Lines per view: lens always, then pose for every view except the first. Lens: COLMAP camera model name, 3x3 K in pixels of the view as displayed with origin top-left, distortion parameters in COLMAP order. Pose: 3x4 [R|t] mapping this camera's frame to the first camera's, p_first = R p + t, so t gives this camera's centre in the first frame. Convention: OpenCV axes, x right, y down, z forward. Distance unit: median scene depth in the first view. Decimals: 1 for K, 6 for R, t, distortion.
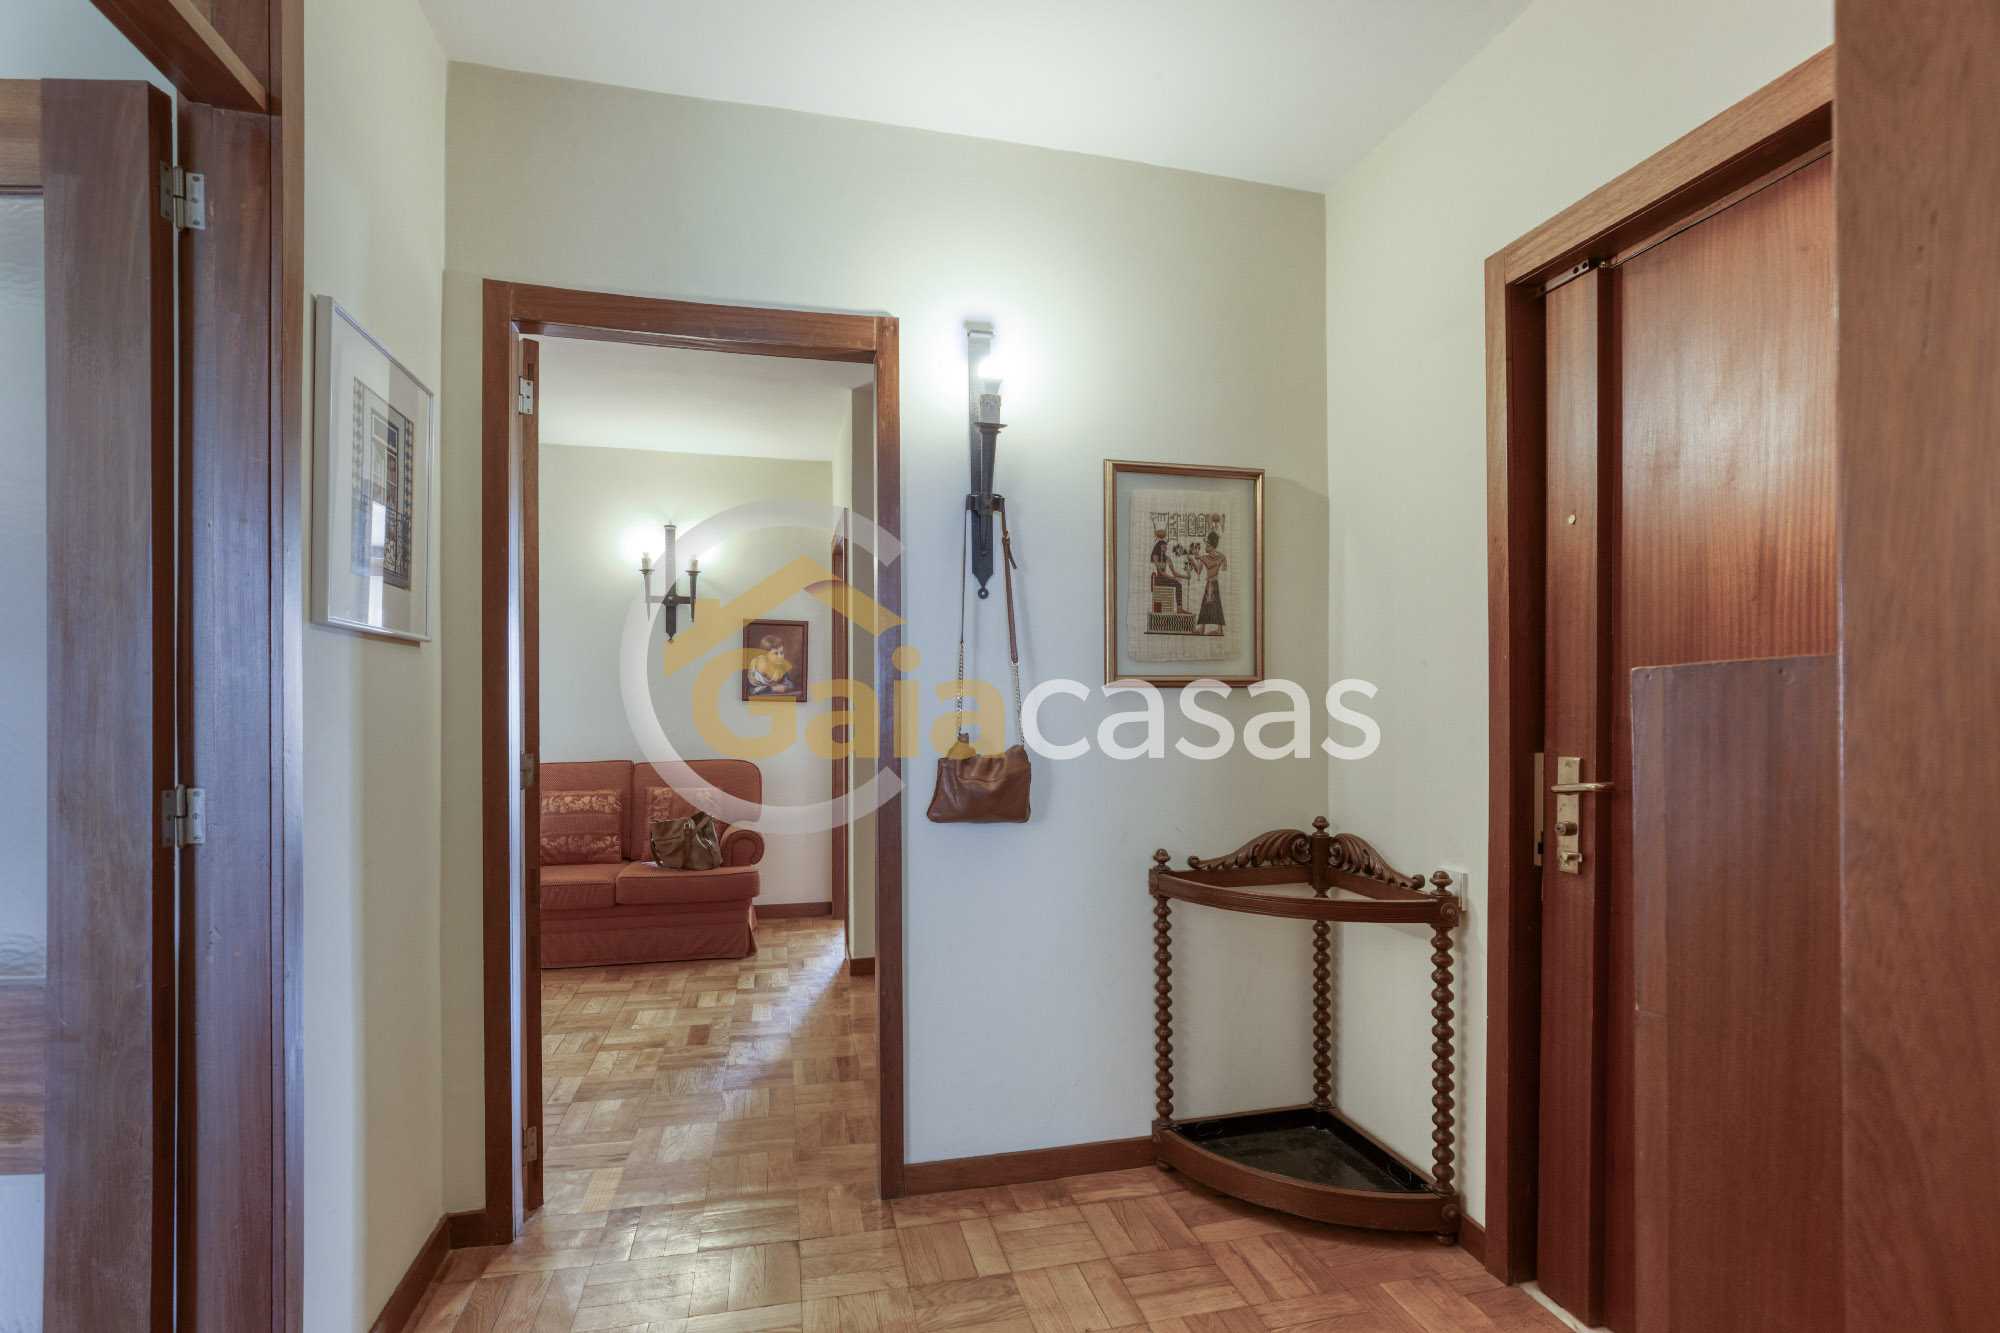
lens RADIAL K [[916.2, 0, 958.3], [0, 916.2, 707.0], [0, 0, 1]] dist [-0.011412, 0.000815]
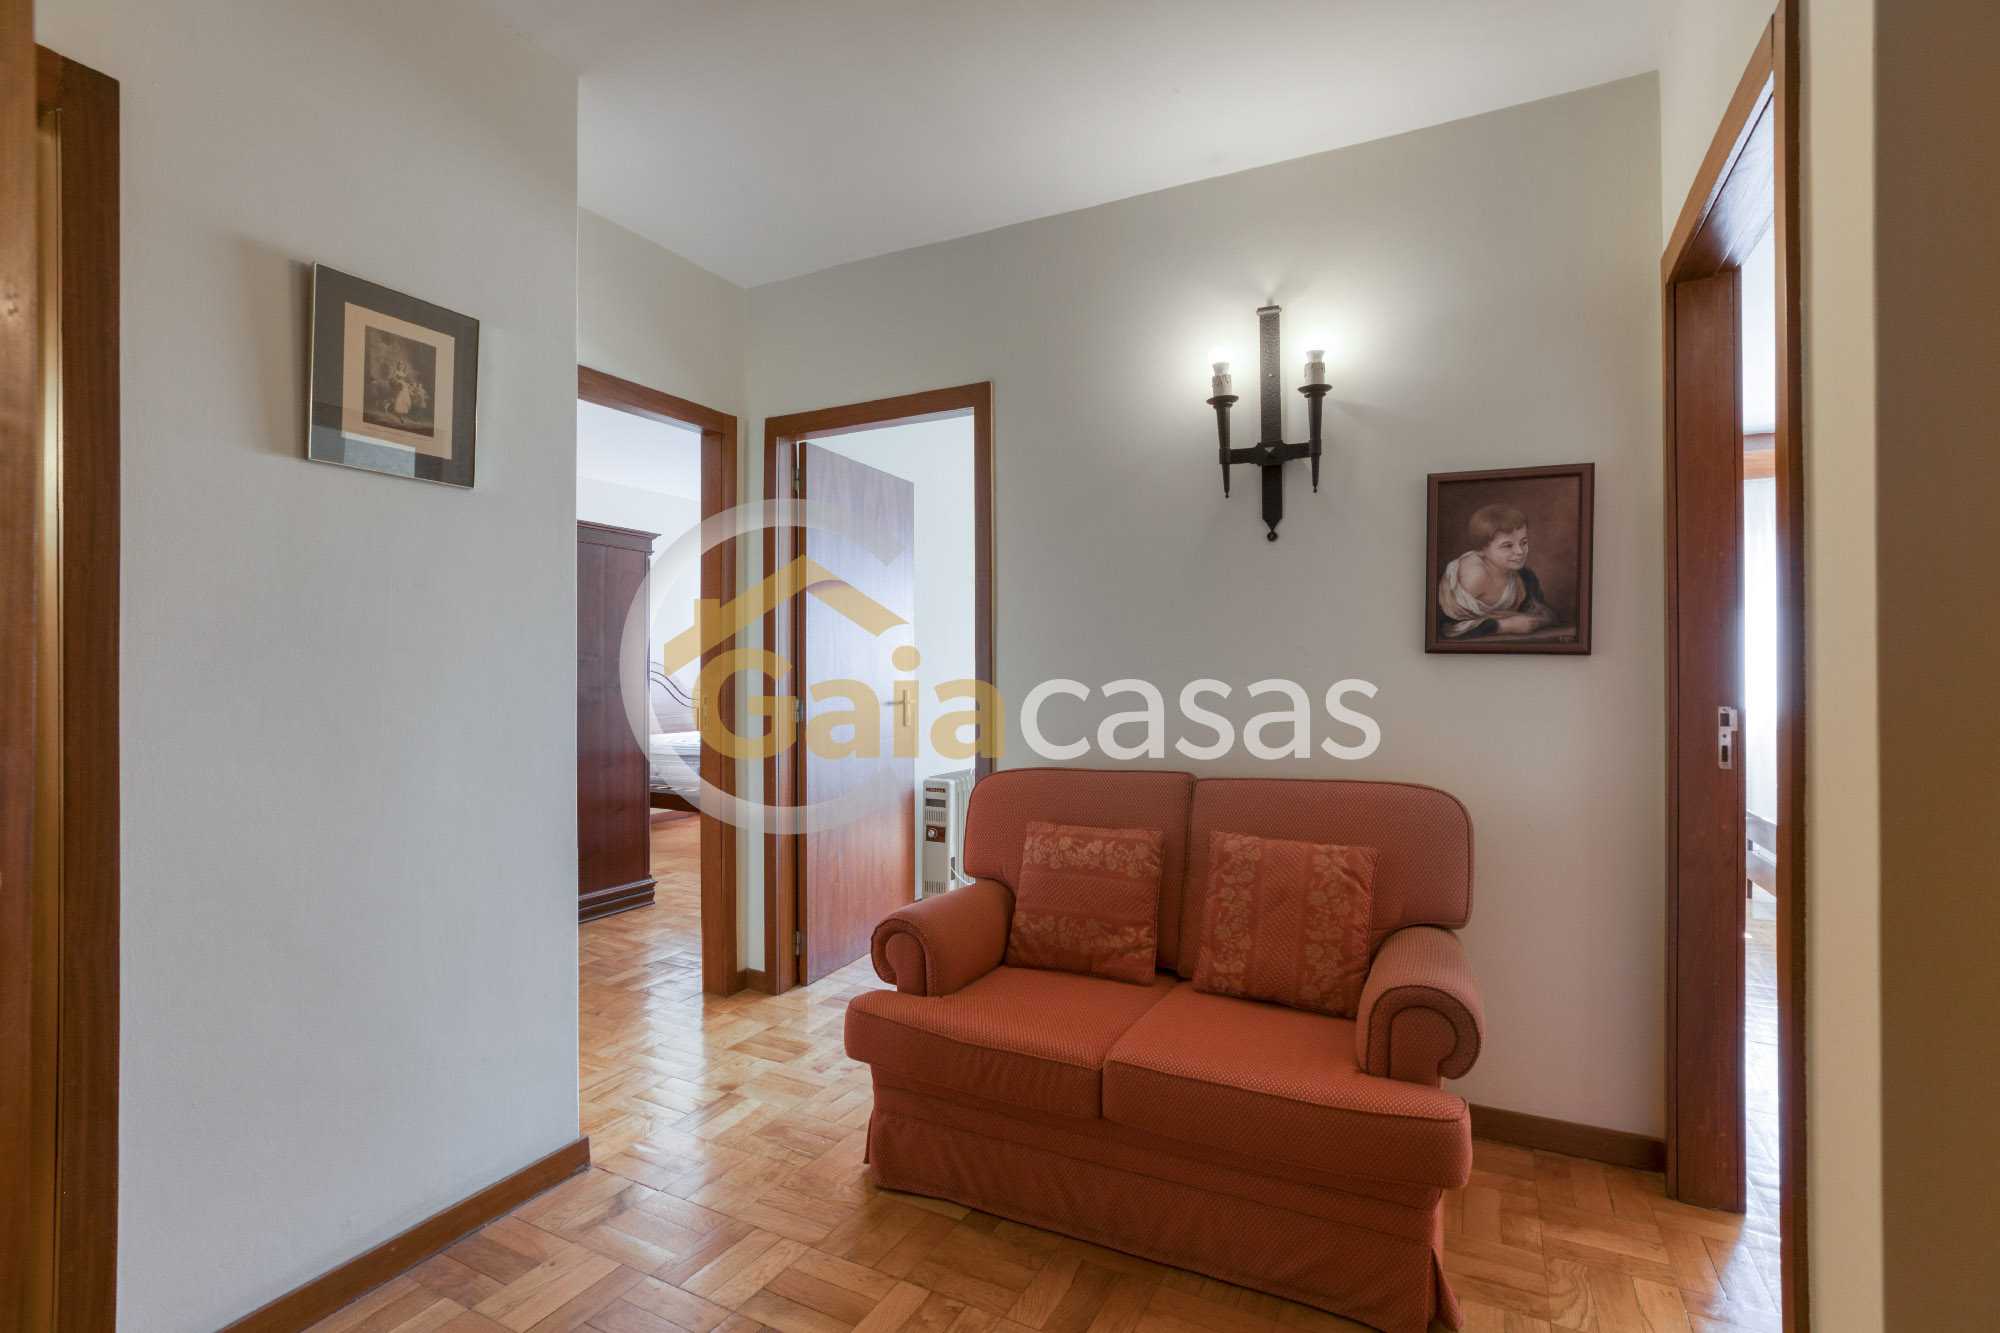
lens RADIAL K [[916.2, 0, 985.8], [0, 916.2, 677.1], [0, 0, 1]] dist [-0.011412, 0.000815]
pose [[0.764511, -0.003805, -0.644600, -0.111778], [-0.001166, 0.999973, -0.007286, 0.008870], [0.644610, 0.006322, 0.764485, 0.518866]]
